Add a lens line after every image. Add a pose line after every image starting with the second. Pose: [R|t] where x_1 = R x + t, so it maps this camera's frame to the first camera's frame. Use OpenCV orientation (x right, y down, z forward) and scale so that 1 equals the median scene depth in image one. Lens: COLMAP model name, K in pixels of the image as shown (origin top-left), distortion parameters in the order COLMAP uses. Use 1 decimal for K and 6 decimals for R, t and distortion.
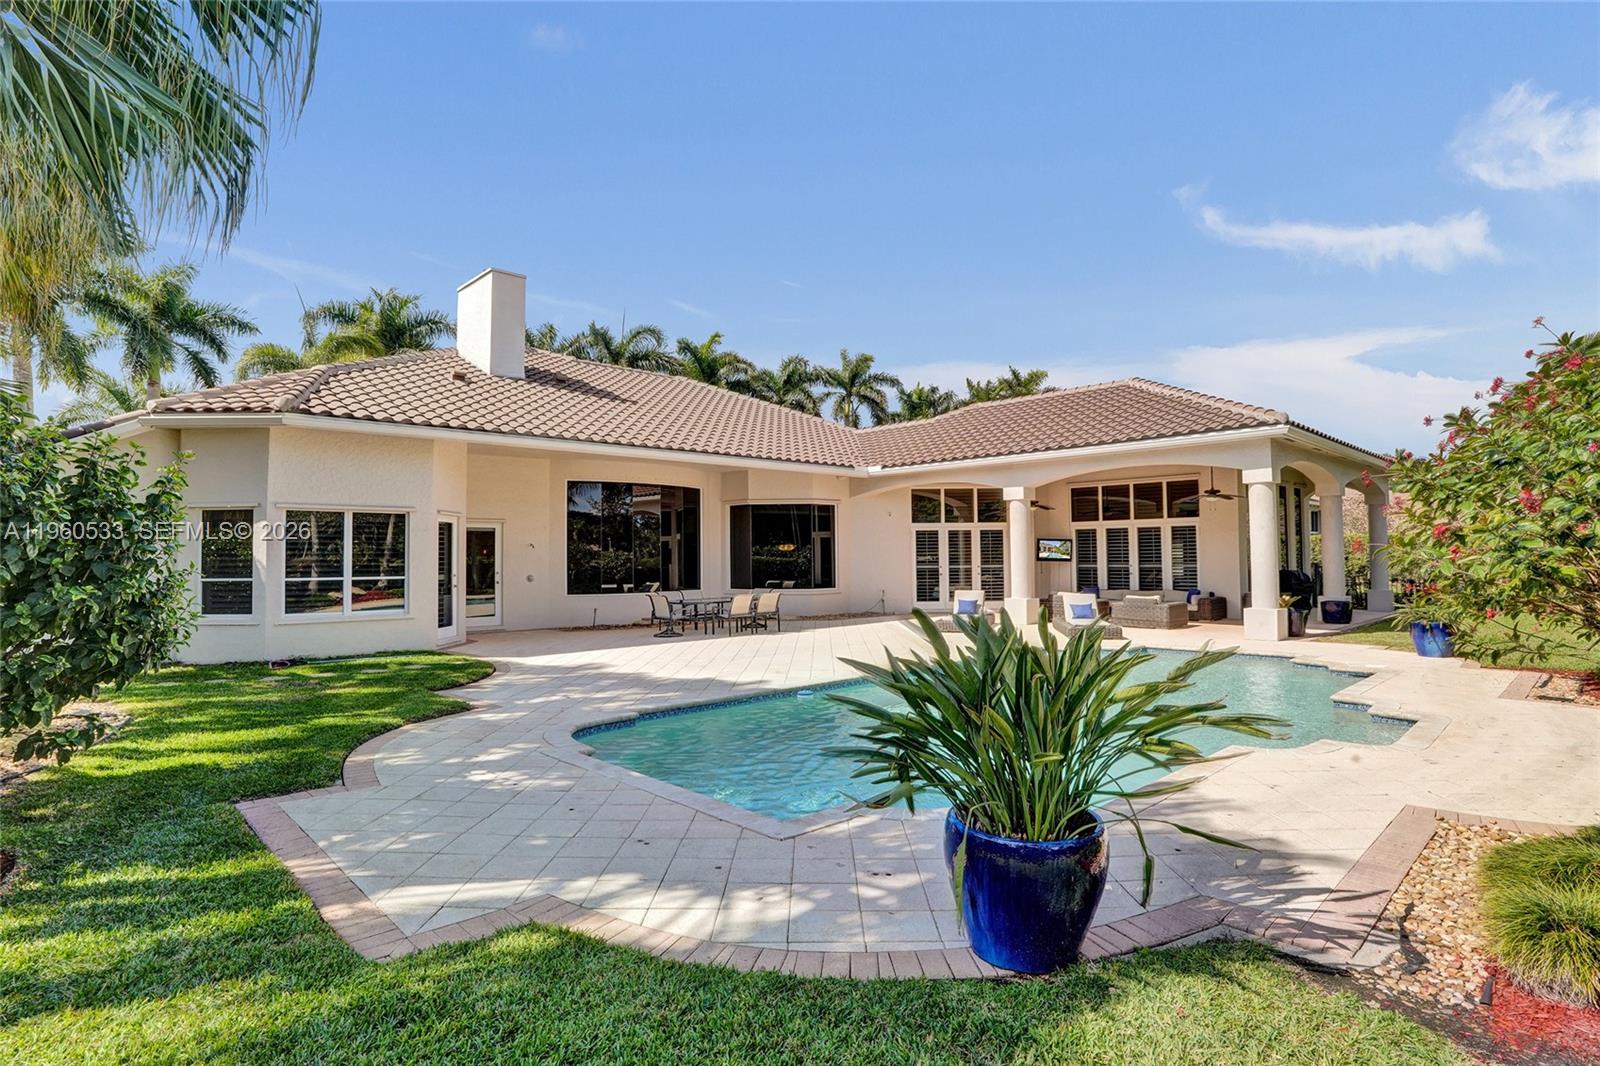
lens RADIAL K [[824.7, 0, 805.7], [0, 824.7, 532.0], [0, 0, 1]] dist [-0.061770, 0.020396]
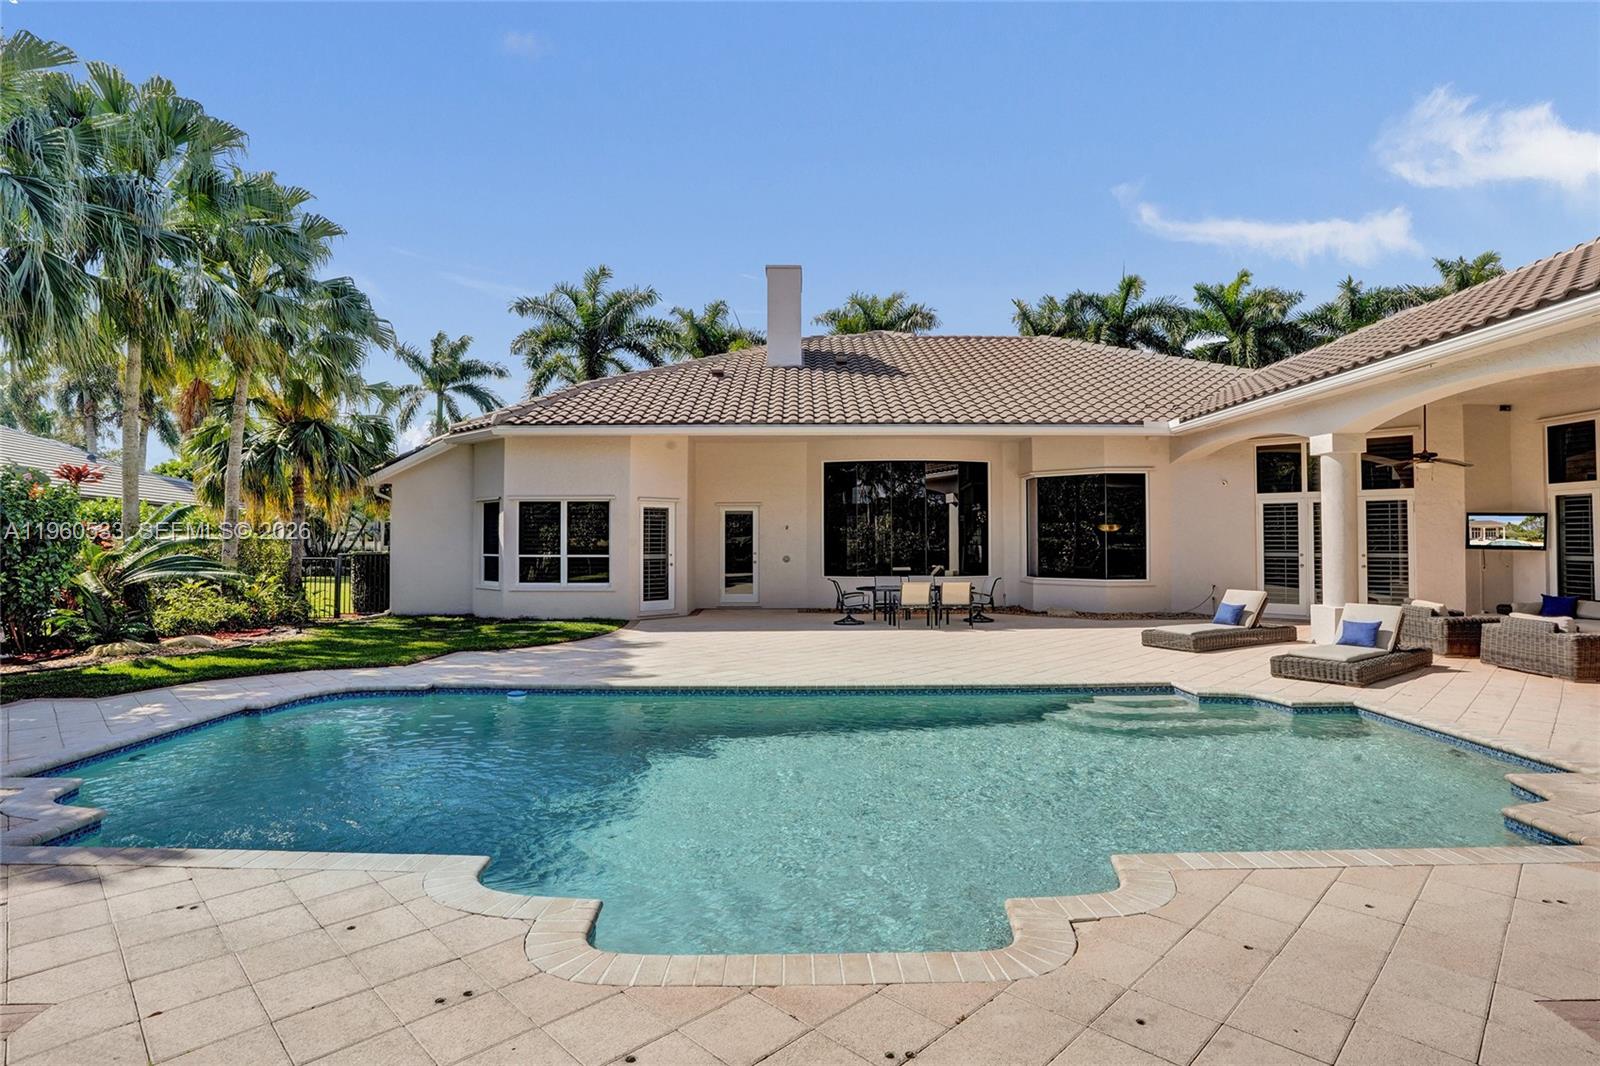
lens RADIAL K [[824.7, 0, 797.2], [0, 824.7, 529.4], [0, 0, 1]] dist [-0.061770, 0.020396]
pose [[0.725080, -0.001704, -0.688663, 0.346111], [0.017176, 0.999731, 0.015610, 0.002582], [0.688451, -0.023147, 0.724914, 0.220826]]
